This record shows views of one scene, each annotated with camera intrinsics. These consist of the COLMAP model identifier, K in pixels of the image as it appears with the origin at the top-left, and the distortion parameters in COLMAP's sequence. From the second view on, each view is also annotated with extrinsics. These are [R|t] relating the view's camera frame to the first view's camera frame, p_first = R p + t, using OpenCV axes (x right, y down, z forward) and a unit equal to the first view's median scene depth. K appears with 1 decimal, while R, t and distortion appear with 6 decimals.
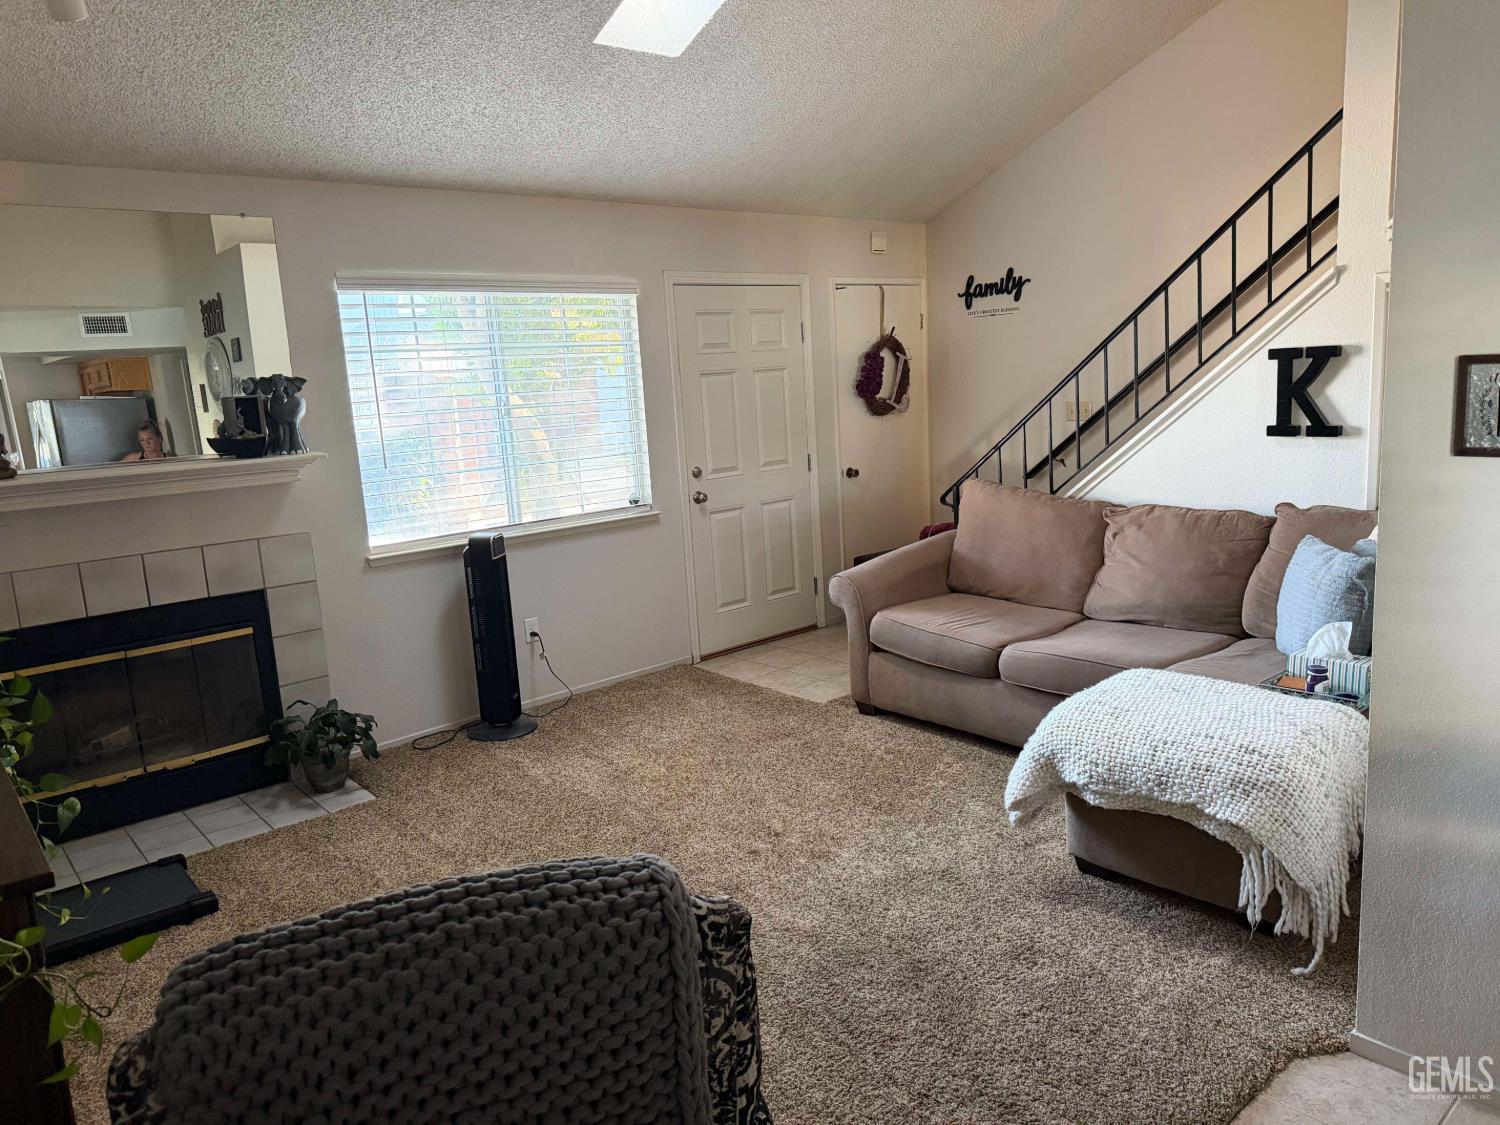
lens RADIAL K [[1068.8, 0, 759.8], [0, 1068.8, 557.2], [0, 0, 1]] dist [0.051504, -0.053858]
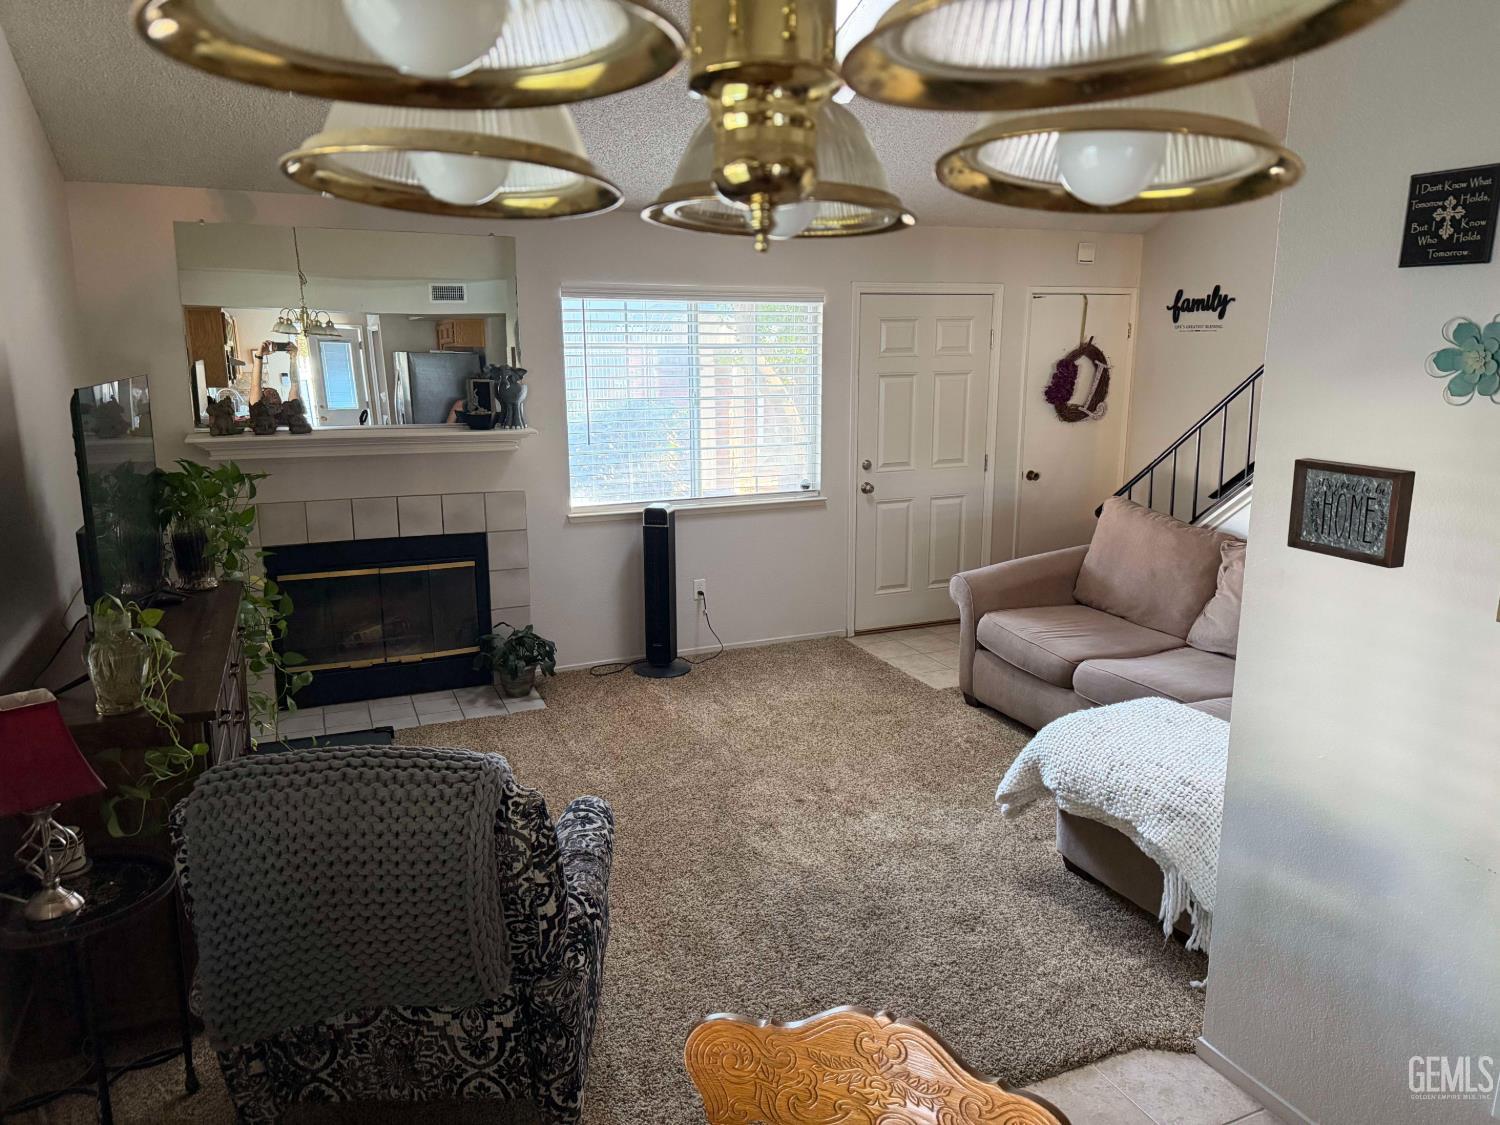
lens RADIAL K [[1068.8, 0, 752.8], [0, 1068.8, 555.3], [0, 0, 1]] dist [0.051504, -0.053858]
pose [[0.950826, 0.113832, -0.288050, 0.200863], [-0.103903, 0.993351, 0.049578, -0.037923], [0.291778, -0.017211, 0.956331, -0.113201]]
